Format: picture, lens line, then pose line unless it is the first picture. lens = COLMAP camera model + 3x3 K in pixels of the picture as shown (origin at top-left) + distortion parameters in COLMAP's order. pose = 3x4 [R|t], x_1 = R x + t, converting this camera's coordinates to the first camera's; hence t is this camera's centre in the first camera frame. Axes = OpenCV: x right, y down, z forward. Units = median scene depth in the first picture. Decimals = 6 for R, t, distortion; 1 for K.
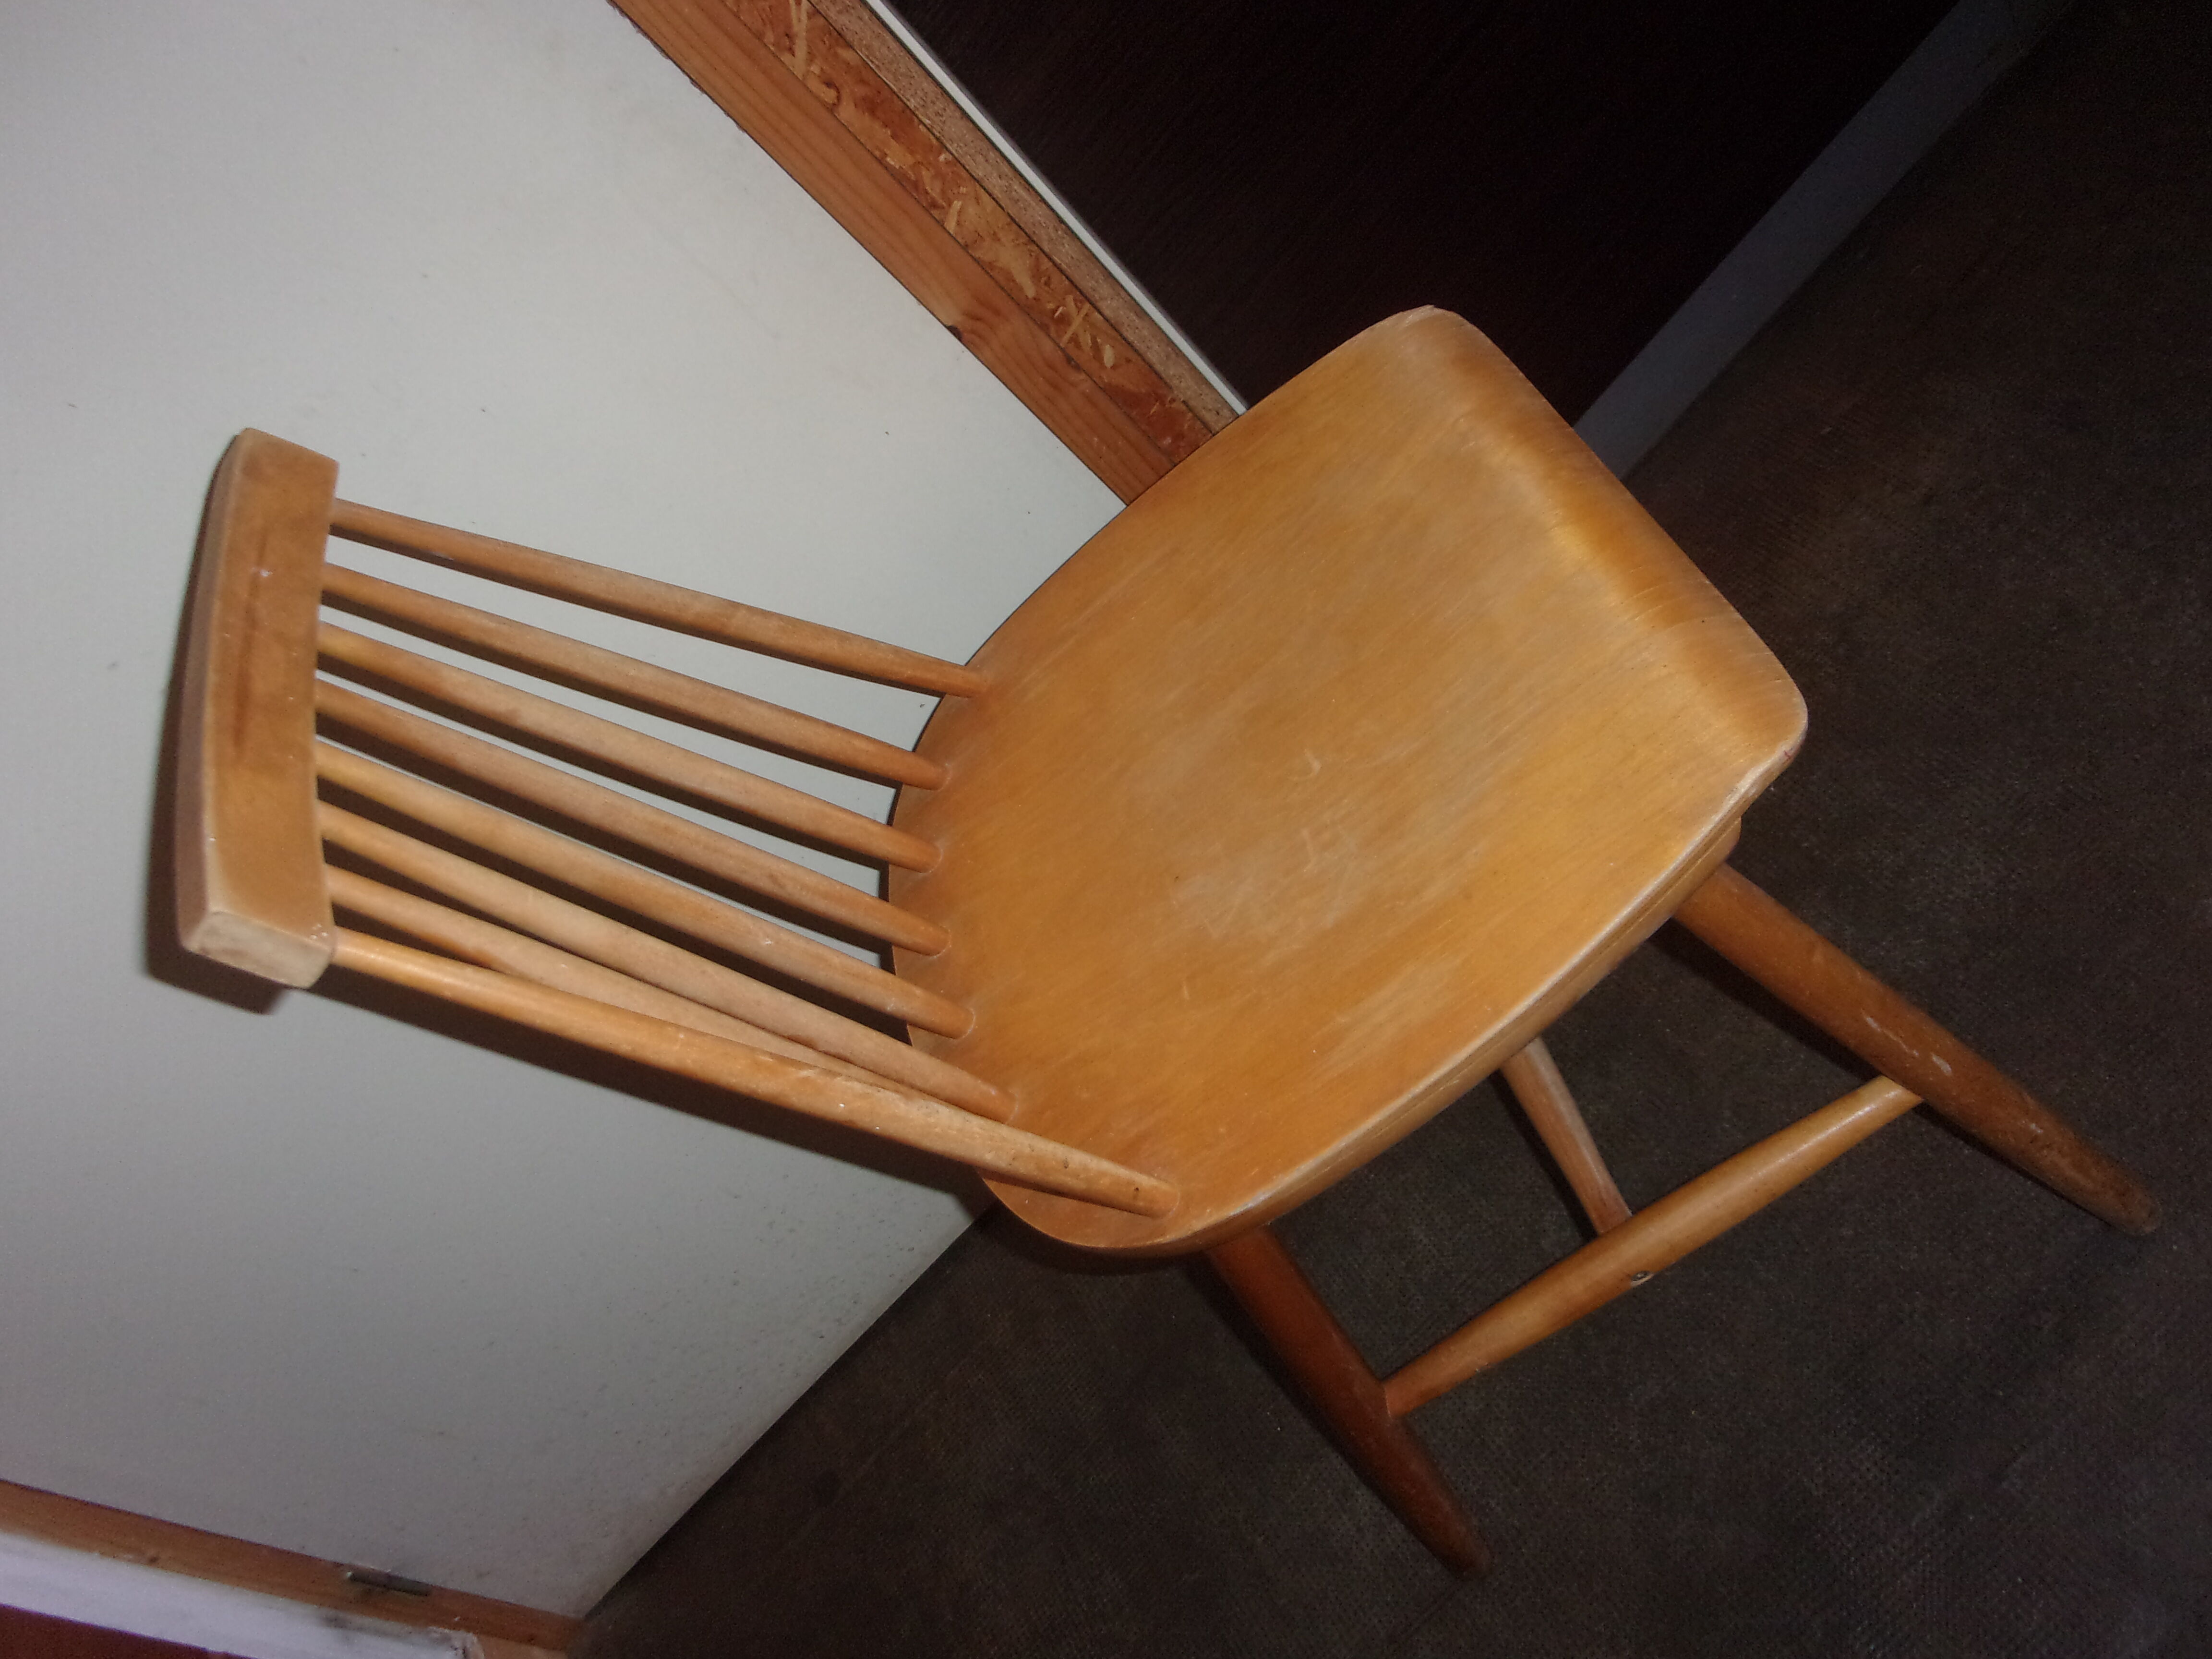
lens RADIAL K [[1792.6, 0, 1094.1], [0, 1792.6, 829.0], [0, 0, 1]] dist [0.008481, -0.015847]
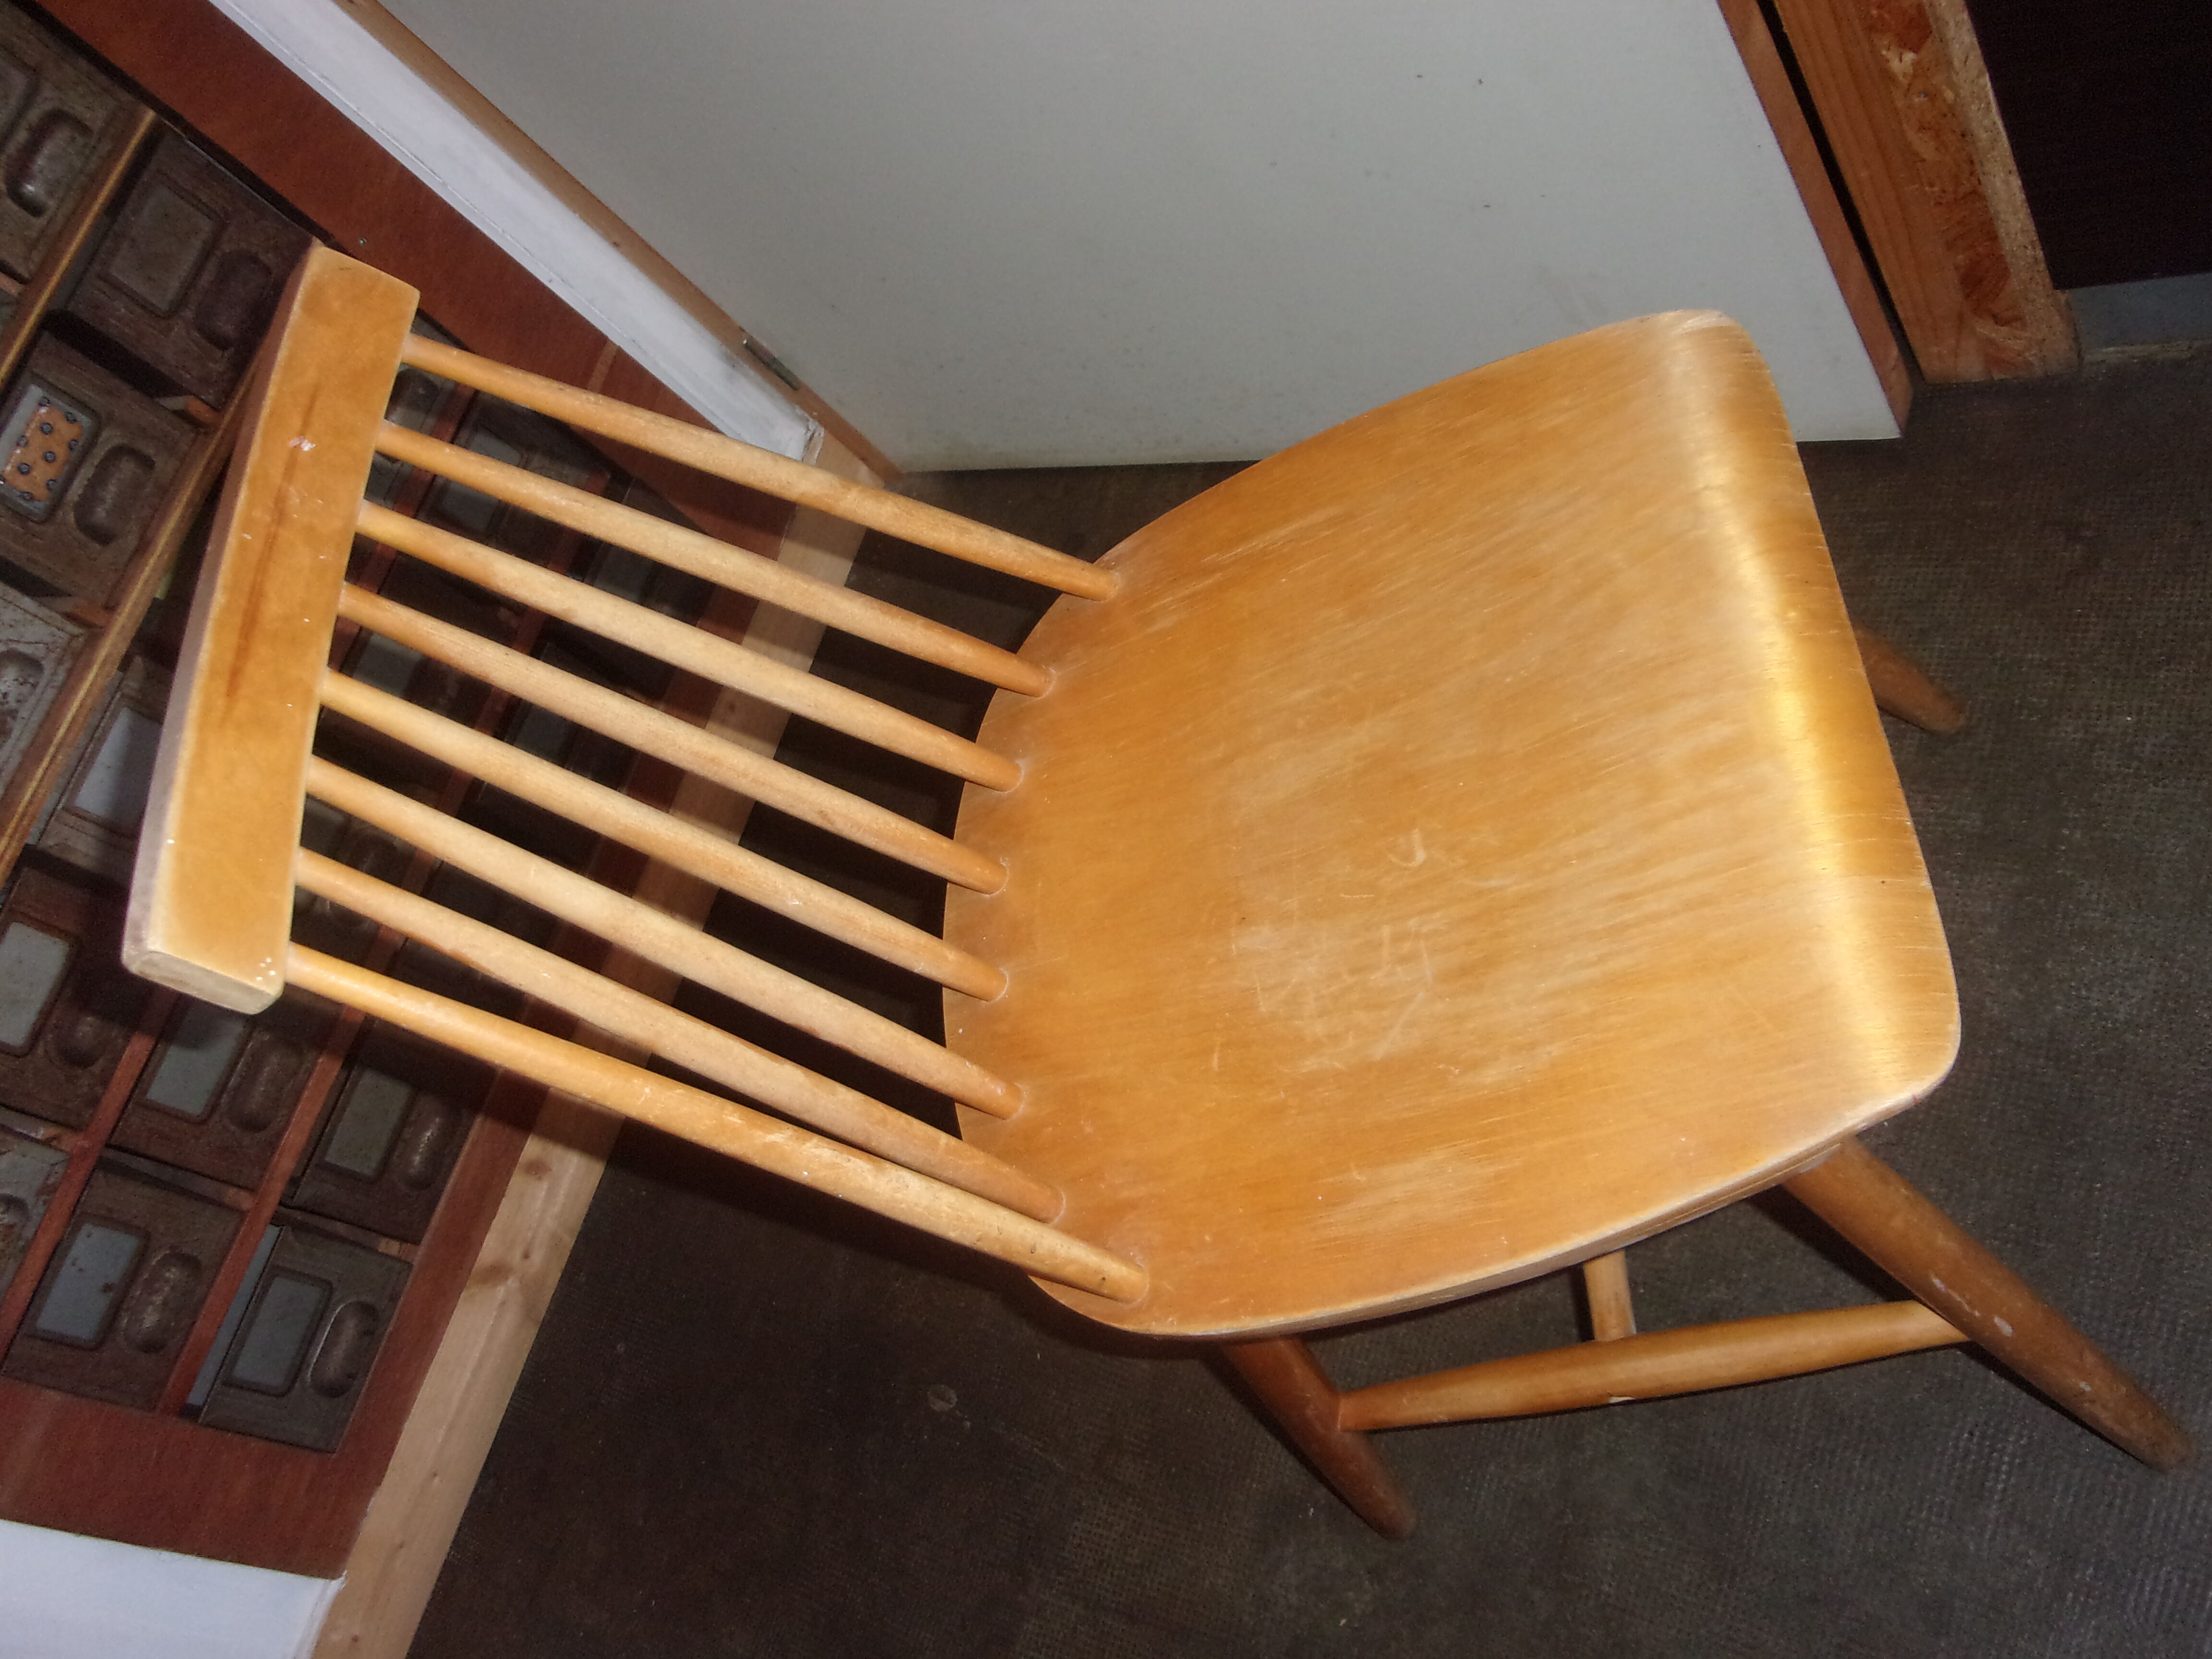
lens RADIAL K [[1792.6, 0, 1102.1], [0, 1792.6, 825.1], [0, 0, 1]] dist [0.008481, -0.015847]
pose [[0.968816, 0.239265, -0.064400, 0.025875], [-0.214303, 0.939588, 0.266923, -0.275690], [0.124375, -0.244798, 0.961564, 0.131967]]
